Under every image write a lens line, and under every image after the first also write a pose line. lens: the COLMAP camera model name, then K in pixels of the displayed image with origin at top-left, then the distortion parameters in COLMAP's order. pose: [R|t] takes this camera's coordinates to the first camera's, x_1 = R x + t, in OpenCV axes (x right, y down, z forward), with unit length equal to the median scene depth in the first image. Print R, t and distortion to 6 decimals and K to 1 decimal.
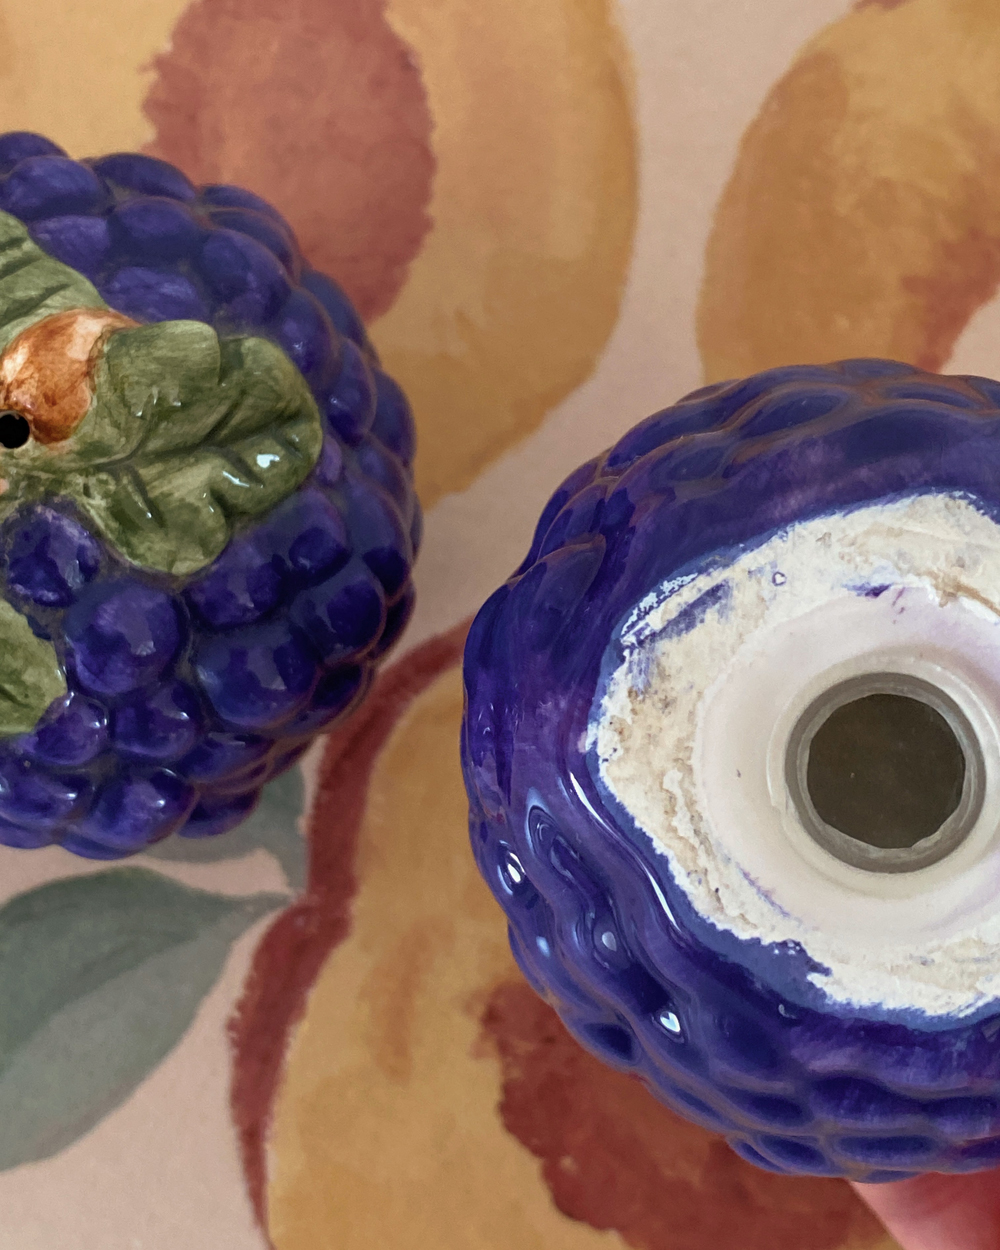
lens RADIAL K [[2044.7, 0, 503.9], [0, 2044.7, 584.2], [0, 0, 1]] dist [0.218893, -0.919227]
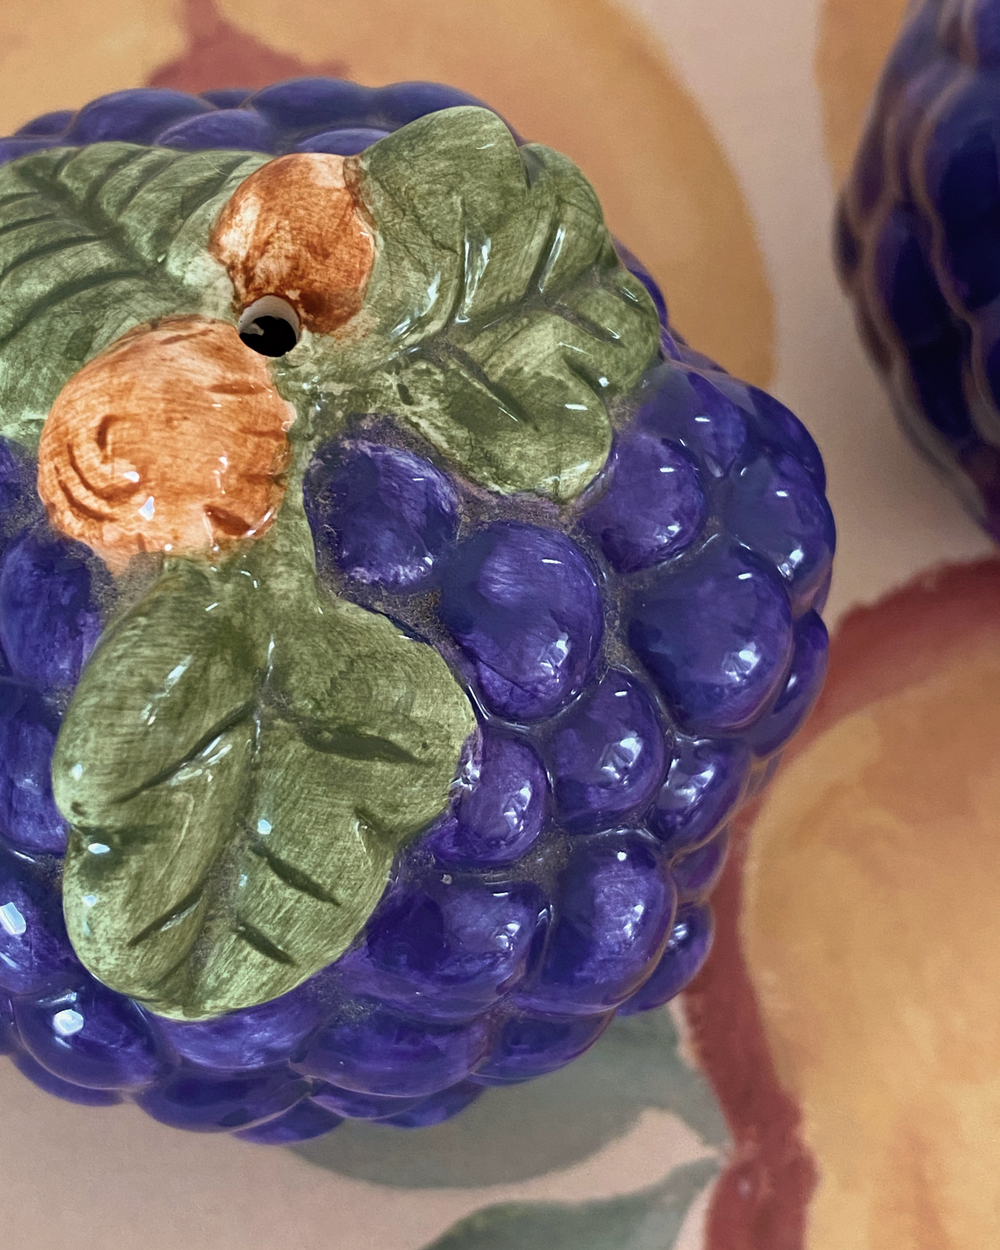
lens RADIAL K [[2044.7, 0, 503.9], [0, 2044.7, 584.2], [0, 0, 1]] dist [0.218893, -0.919227]
pose [[0.918407, -0.349147, 0.186079, -0.311179], [0.388102, 0.886409, -0.252302, 0.176343], [-0.076852, 0.303934, 0.949588, 0.416867]]
